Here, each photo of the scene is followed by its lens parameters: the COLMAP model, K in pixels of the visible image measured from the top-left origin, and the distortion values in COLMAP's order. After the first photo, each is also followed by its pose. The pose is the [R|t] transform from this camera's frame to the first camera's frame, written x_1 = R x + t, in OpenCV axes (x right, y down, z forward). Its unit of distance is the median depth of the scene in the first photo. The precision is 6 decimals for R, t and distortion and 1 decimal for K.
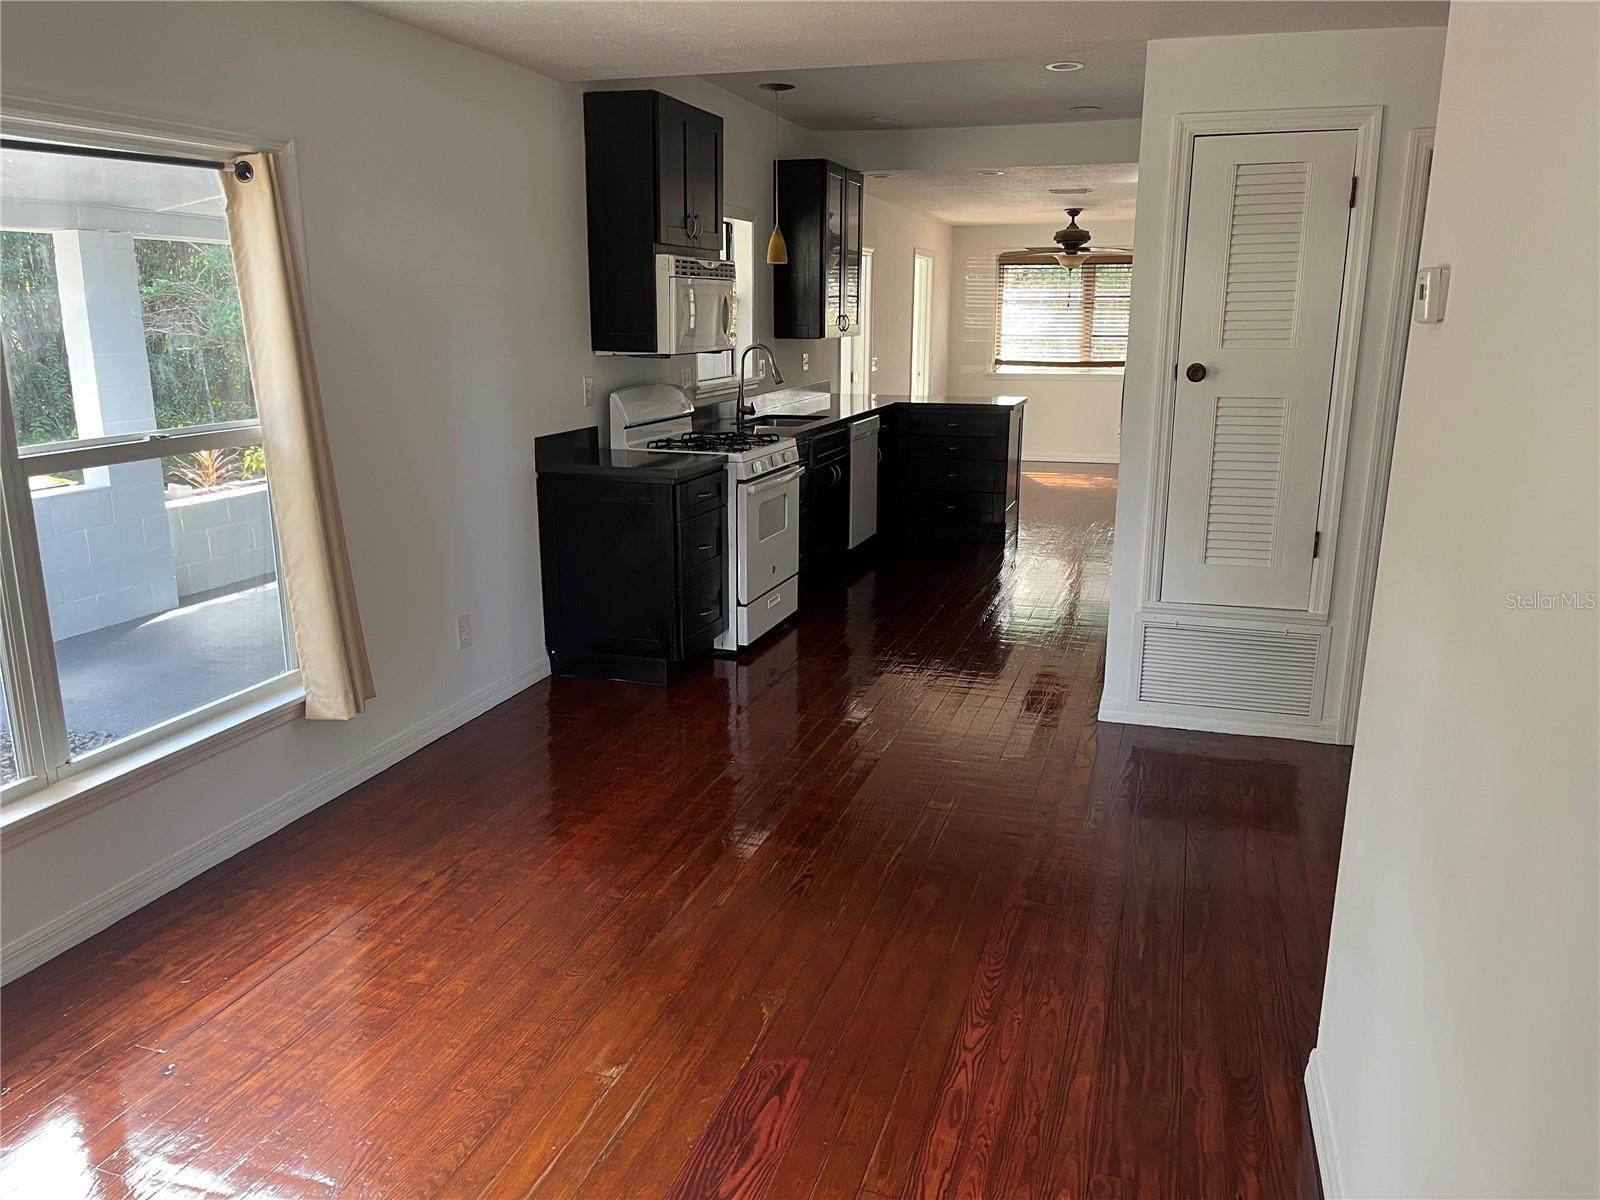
lens RADIAL K [[1227.0, 0, 800.0], [0, 1227.0, 600.0], [0, 0, 1]] dist [0.049090, -0.058346]
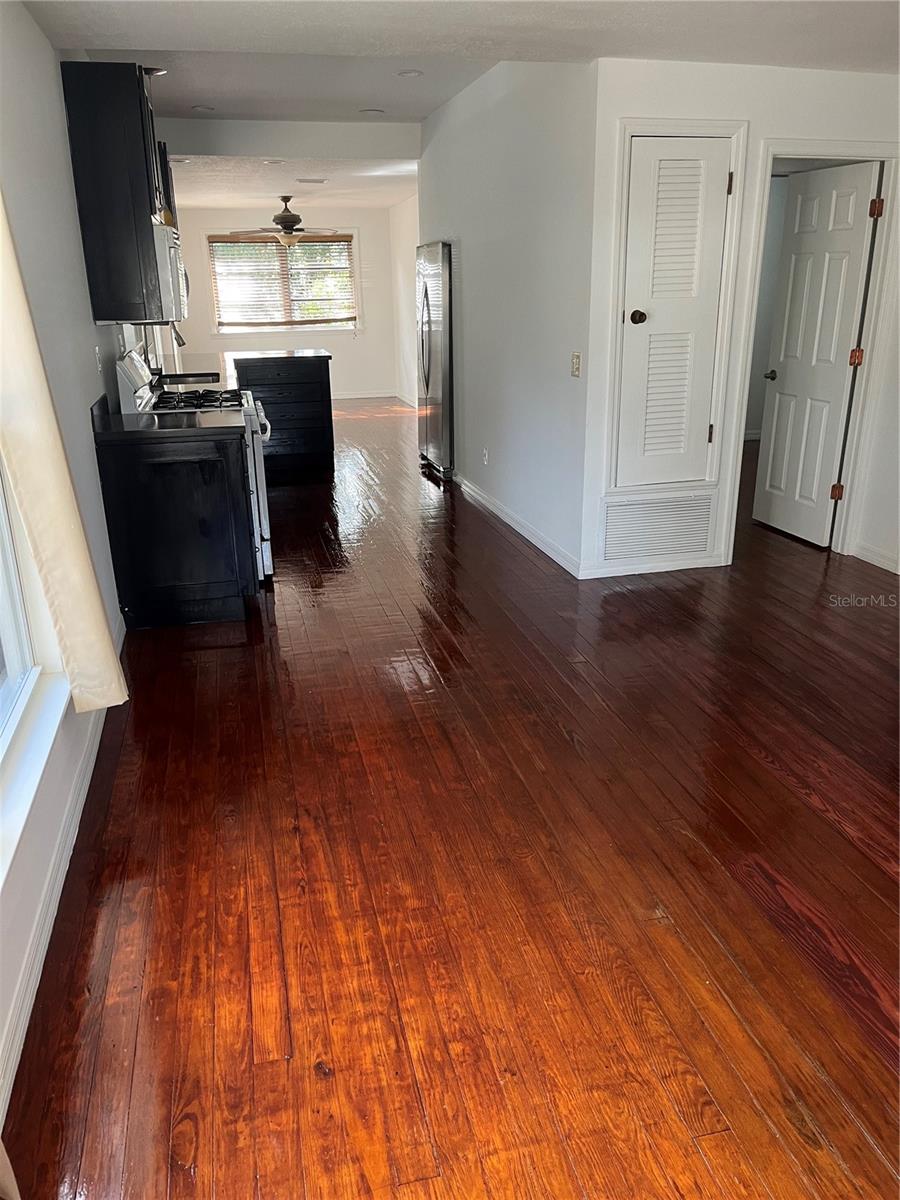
lens RADIAL K [[920.3, 0, 450.0], [0, 920.3, 600.0], [0, 0, 1]] dist [0.049090, -0.058346]
pose [[0.855651, -0.187410, 0.482430, -0.406703], [0.139082, 0.981111, 0.134454, -0.040860], [-0.498515, -0.047948, 0.865554, 0.188169]]
